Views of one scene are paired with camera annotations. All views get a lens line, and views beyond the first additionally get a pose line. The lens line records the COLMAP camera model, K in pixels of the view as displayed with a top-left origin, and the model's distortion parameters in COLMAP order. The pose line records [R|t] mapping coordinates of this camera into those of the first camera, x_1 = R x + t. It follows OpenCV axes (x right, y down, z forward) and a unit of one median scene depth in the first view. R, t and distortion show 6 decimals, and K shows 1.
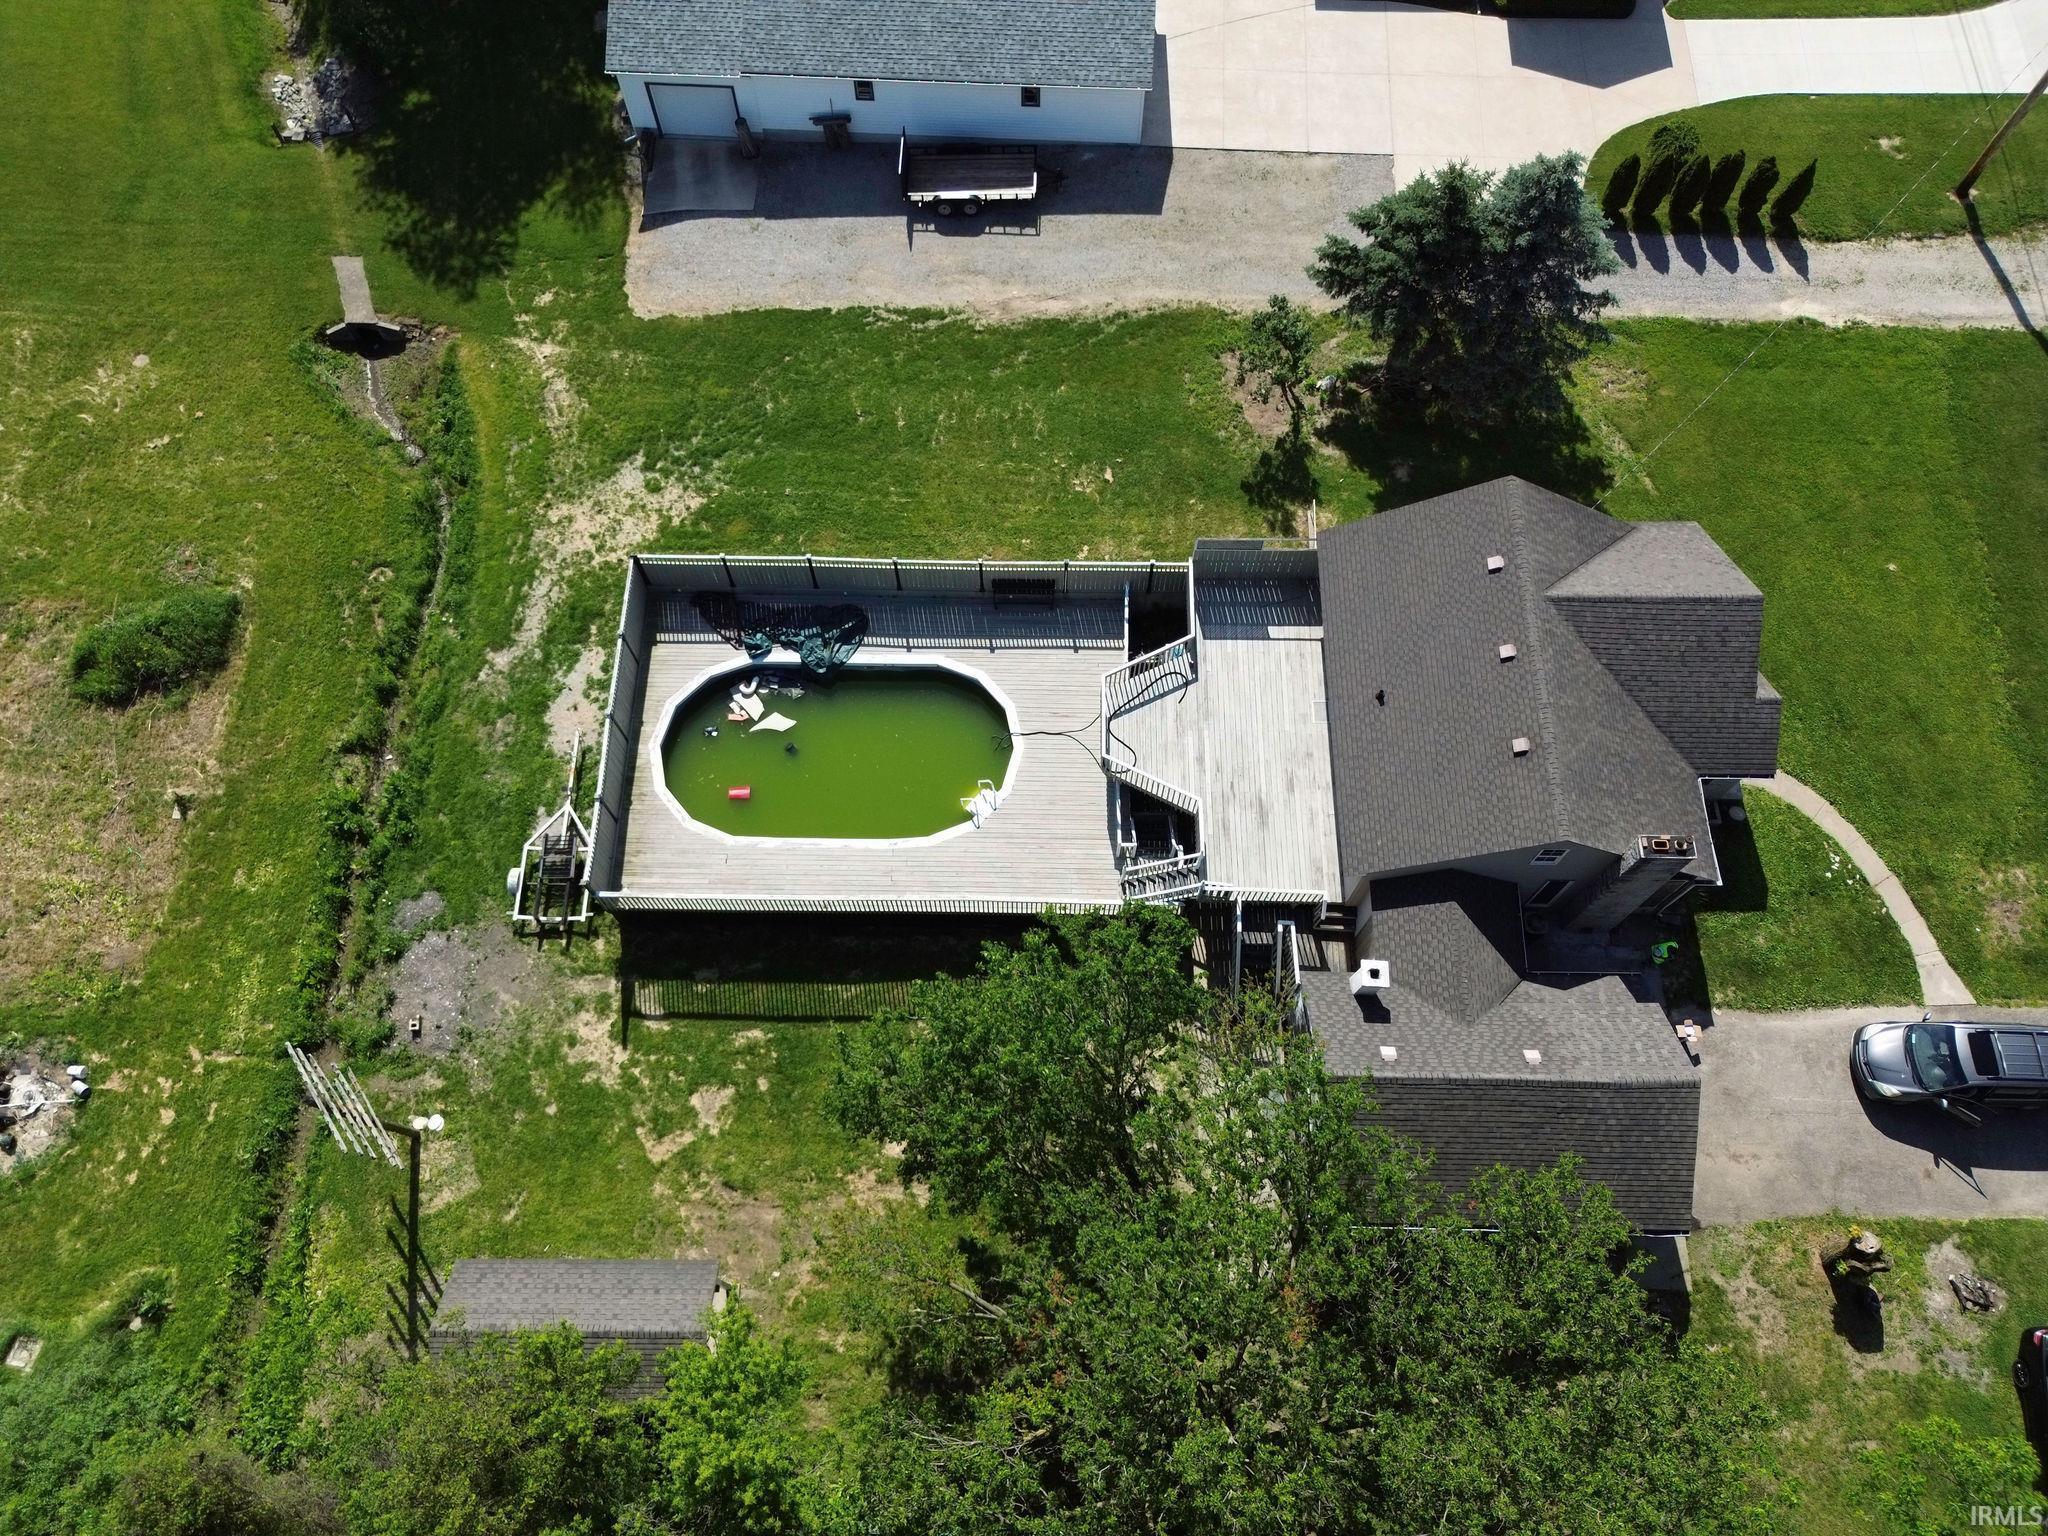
lens RADIAL K [[1438.1, 0, 1024.0], [0, 1438.1, 768.0], [0, 0, 1]] dist [0.058983, -0.051476]
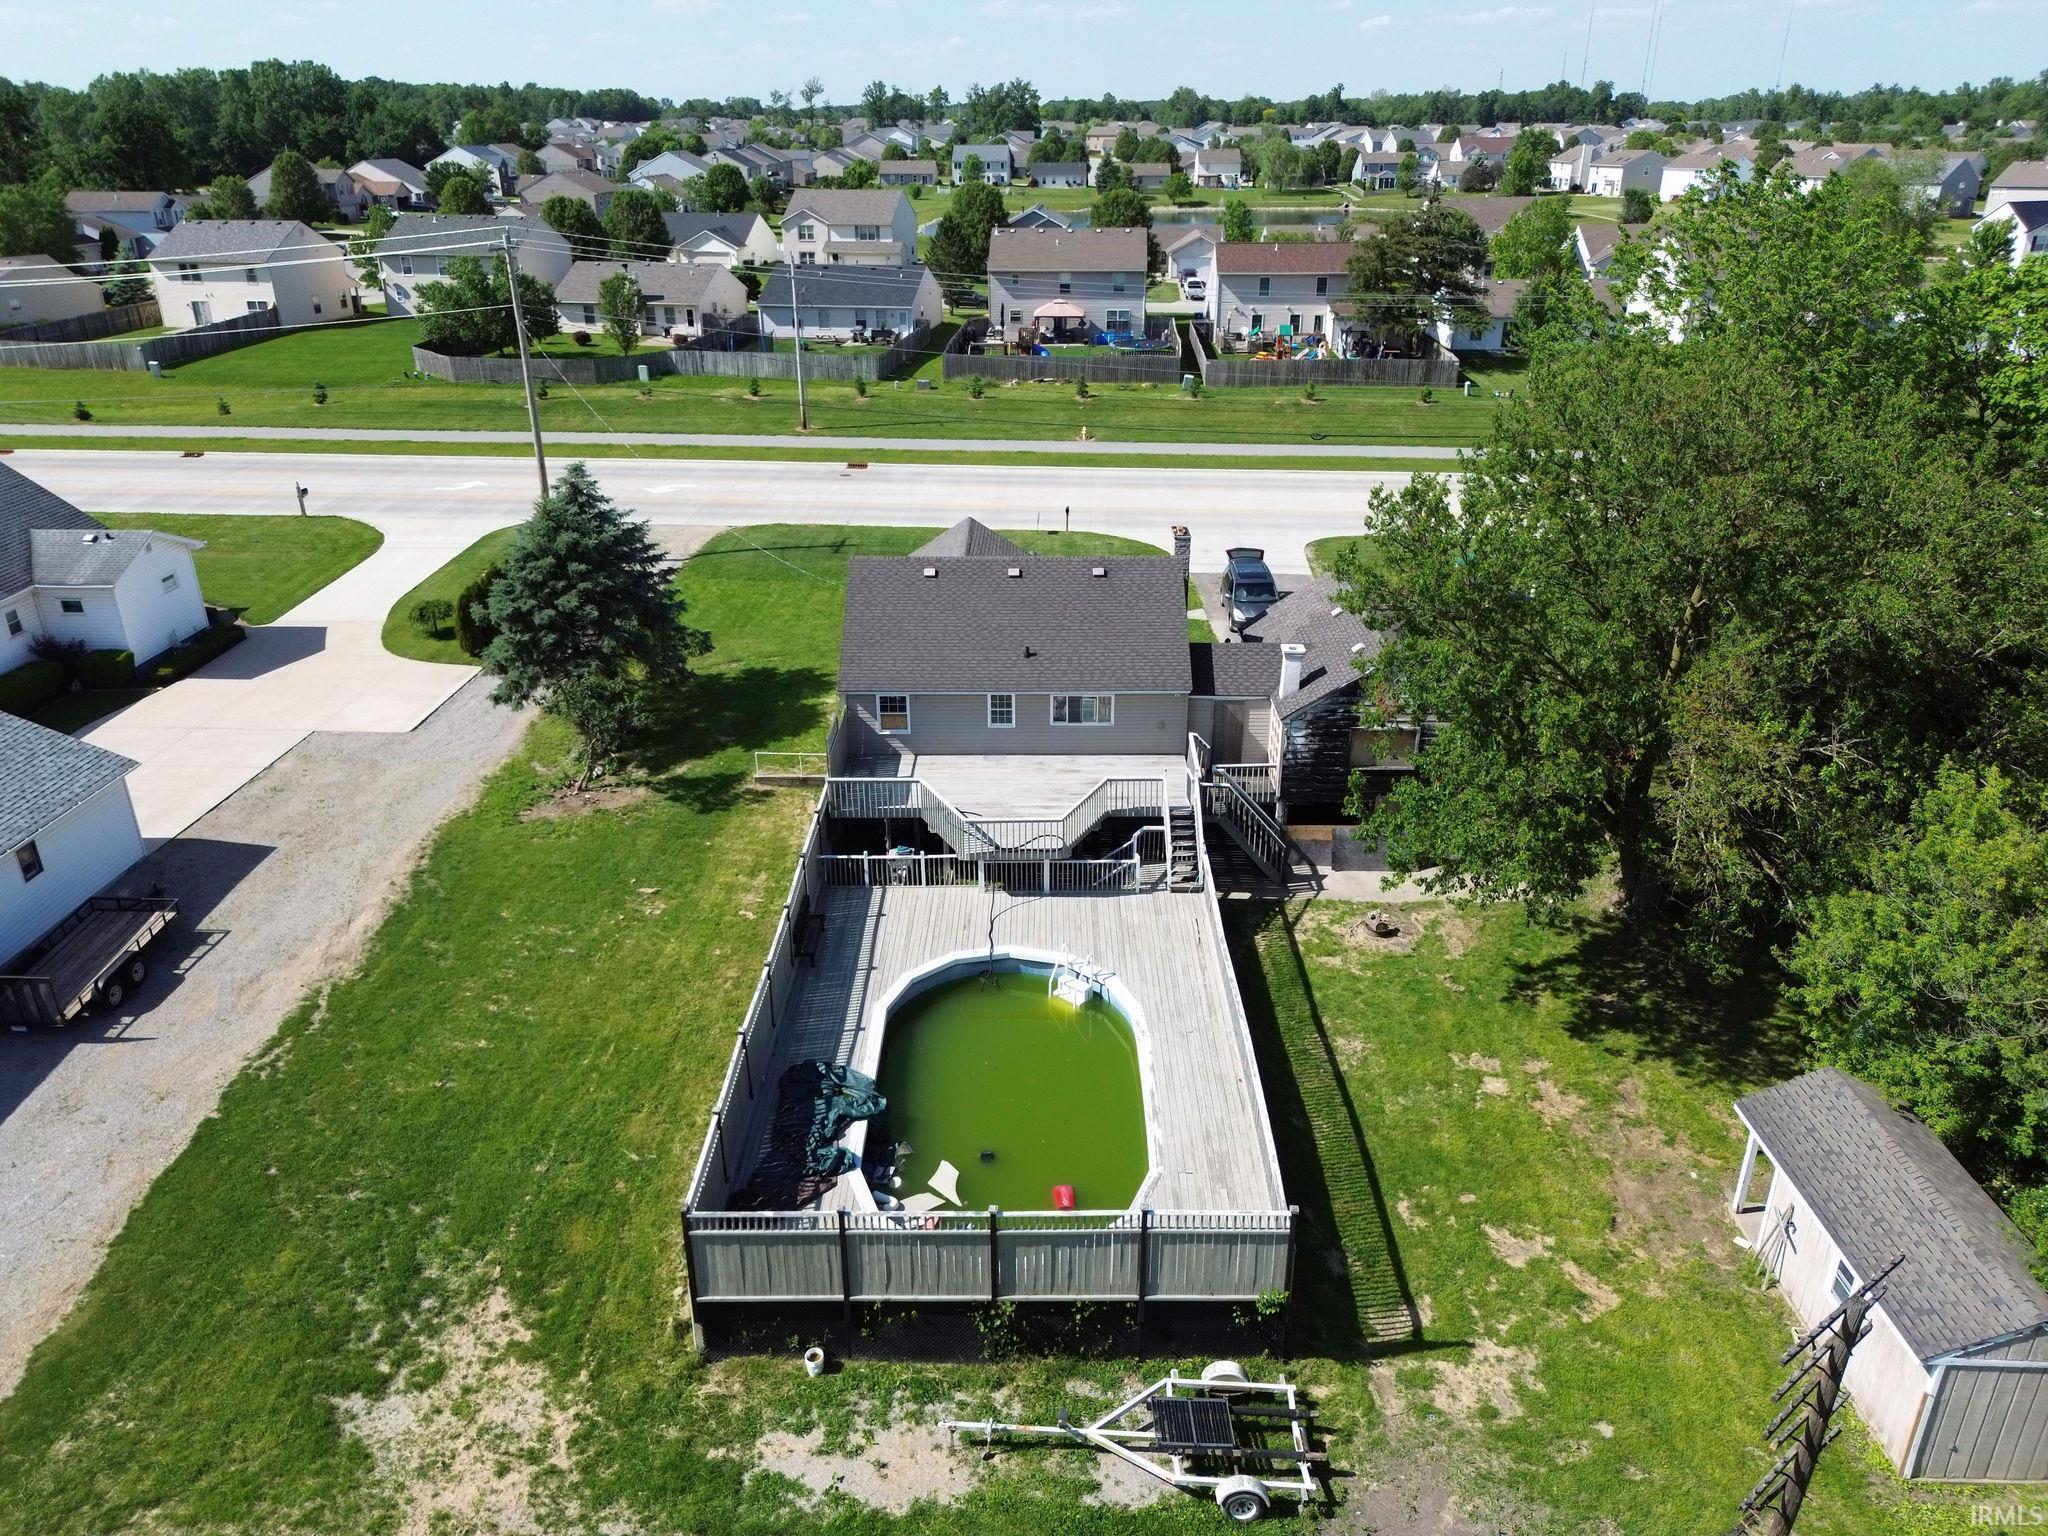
lens RADIAL K [[1438.1, 0, 1024.0], [0, 1438.1, 768.0], [0, 0, 1]] dist [0.058983, -0.051476]
pose [[-0.006860, -0.405689, 0.913986, -0.704675], [0.914299, 0.367620, 0.170037, -0.181482], [-0.404981, 0.836823, 0.368399, 0.574519]]
